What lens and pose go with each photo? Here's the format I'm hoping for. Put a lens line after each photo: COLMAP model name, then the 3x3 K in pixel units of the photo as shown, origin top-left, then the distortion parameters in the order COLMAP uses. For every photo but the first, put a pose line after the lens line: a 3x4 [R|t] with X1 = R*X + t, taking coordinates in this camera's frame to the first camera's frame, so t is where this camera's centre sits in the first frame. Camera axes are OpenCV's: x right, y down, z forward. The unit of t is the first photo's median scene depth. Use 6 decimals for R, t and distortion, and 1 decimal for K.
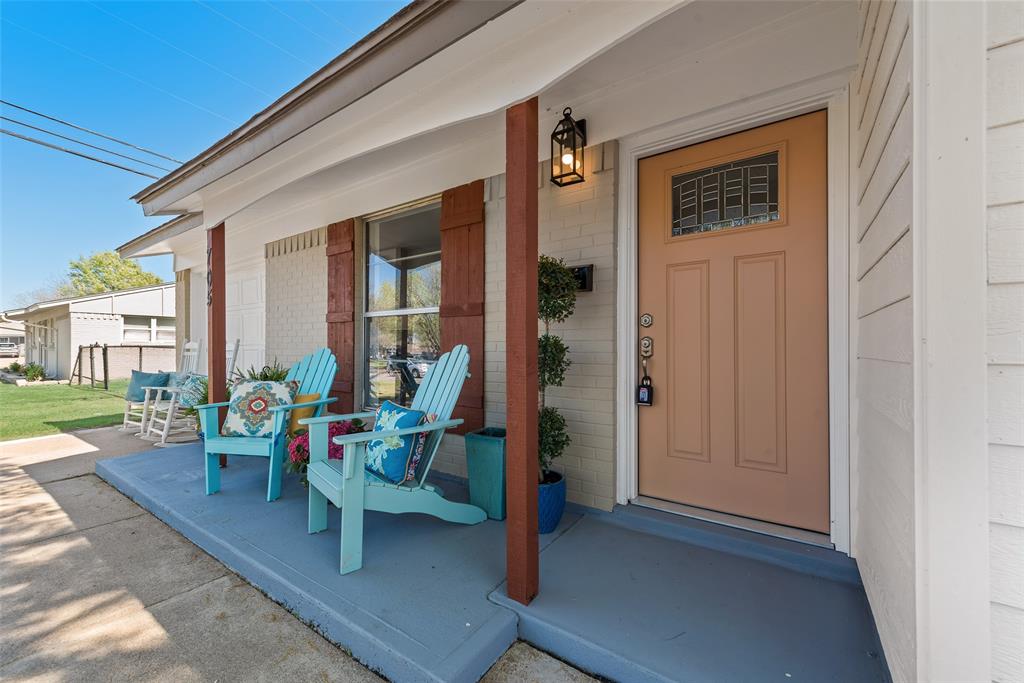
lens RADIAL K [[402.2, 0, 517.3], [0, 402.2, 343.5], [0, 0, 1]] dist [0.015934, -0.003759]
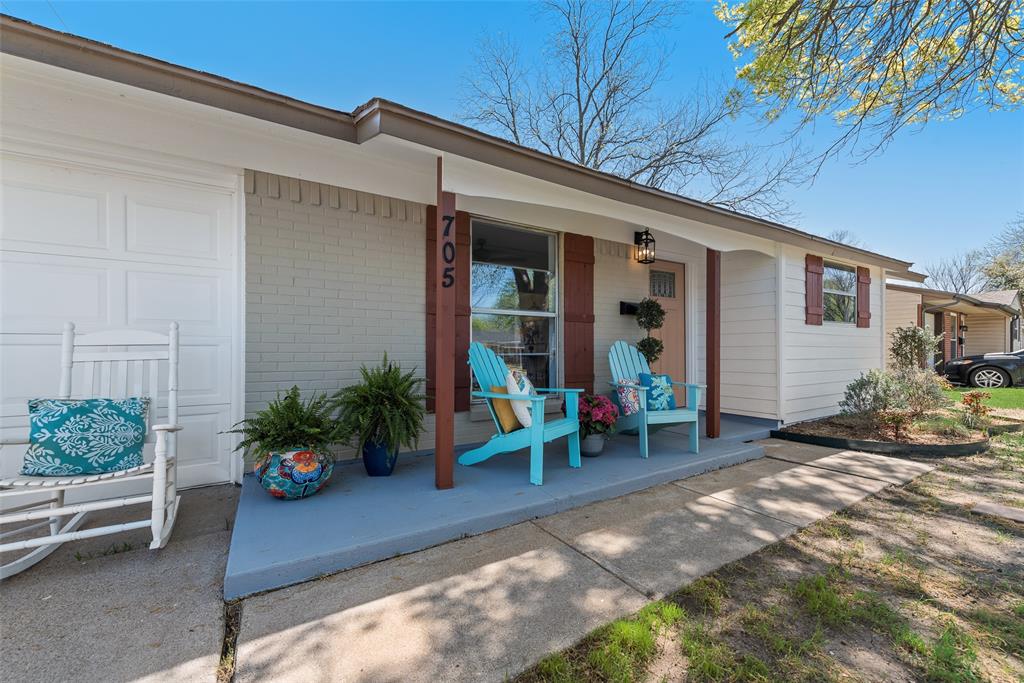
lens RADIAL K [[402.2, 0, 509.6], [0, 402.2, 348.5], [0, 0, 1]] dist [0.015934, -0.003759]
pose [[0.408234, 0.003873, 0.912869, -1.675826], [-0.003901, 0.999989, -0.002497, 0.036591], [-0.912869, -0.002542, 0.408244, 0.654443]]
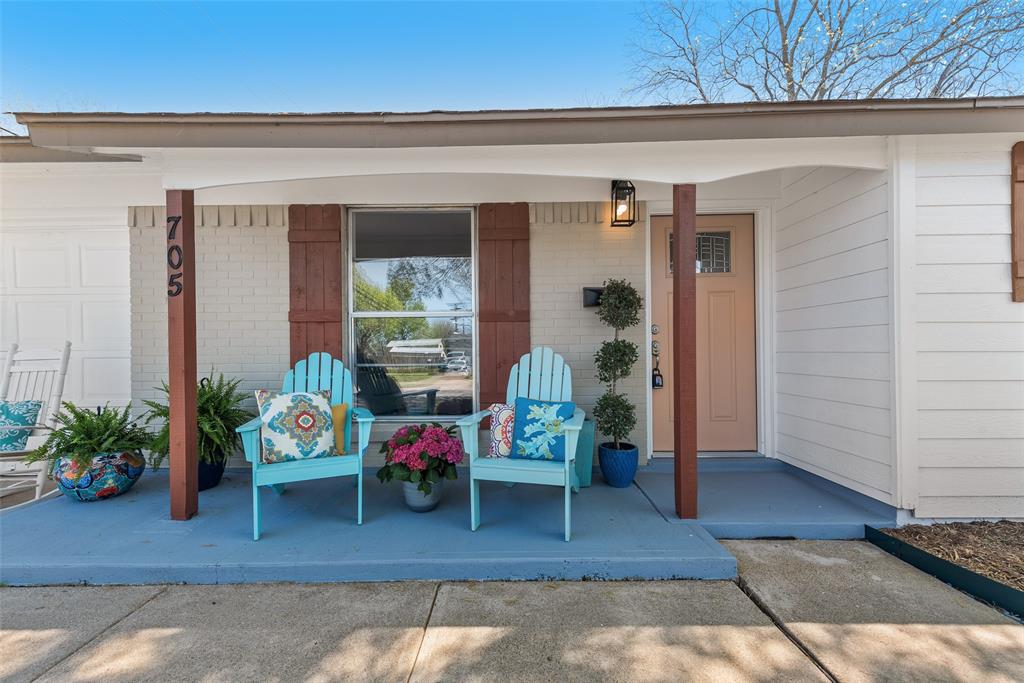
lens RADIAL K [[402.2, 0, 511.4], [0, 402.2, 349.8], [0, 0, 1]] dist [0.015934, -0.003759]
pose [[0.830897, -0.009128, 0.556351, -0.770557], [0.005103, 0.999948, 0.008785, 0.000472], [-0.556402, -0.004461, 0.830901, 0.073074]]
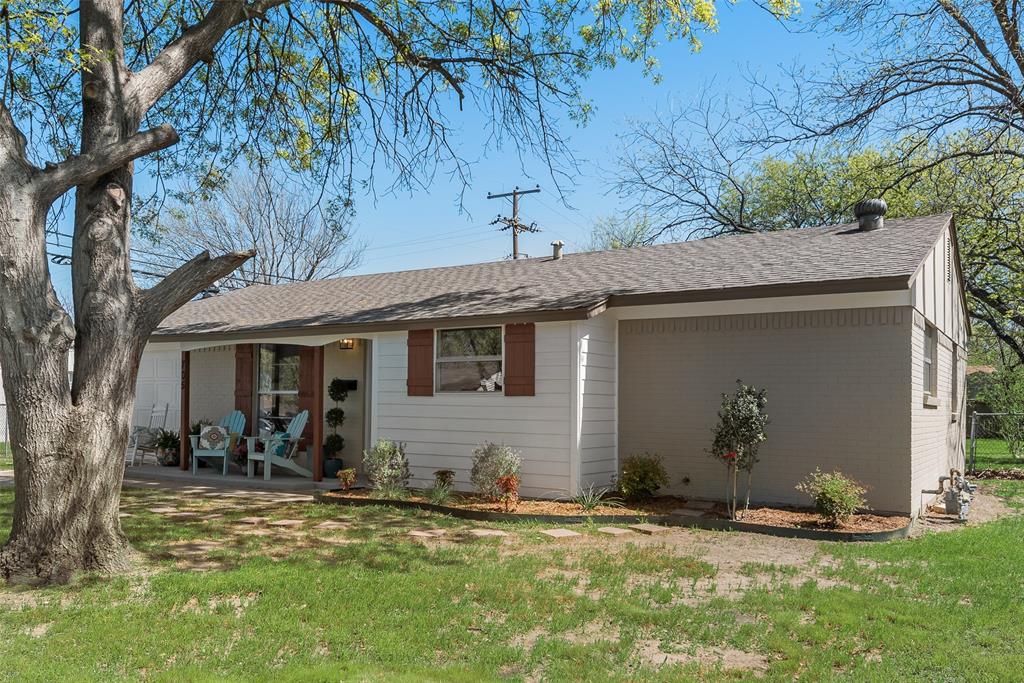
lens RADIAL K [[816.5, 0, 511.5], [0, 816.5, 348.5], [0, 0, 1]] dist [-0.034691, -0.001135]
pose [[0.998870, 0.012495, 0.045857, 0.787846], [-0.009722, 0.998139, -0.060198, -0.075379], [-0.046524, 0.059685, 0.997133, -3.600511]]
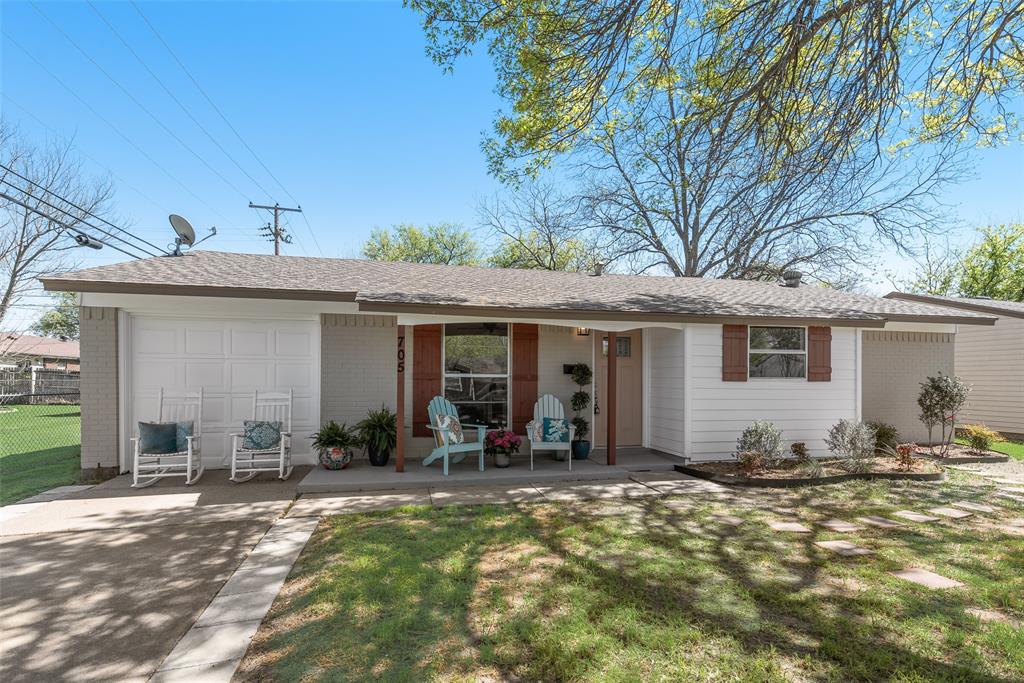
lens RADIAL K [[473.5, 0, 510.6], [0, 473.5, 381.8], [0, 0, 1]] dist [0.011421, -0.000511]
pose [[0.681379, -0.001878, 0.731929, -2.143436], [-0.011253, 0.999852, 0.013041, -0.097169], [-0.731845, -0.017122, 0.681256, -0.706887]]
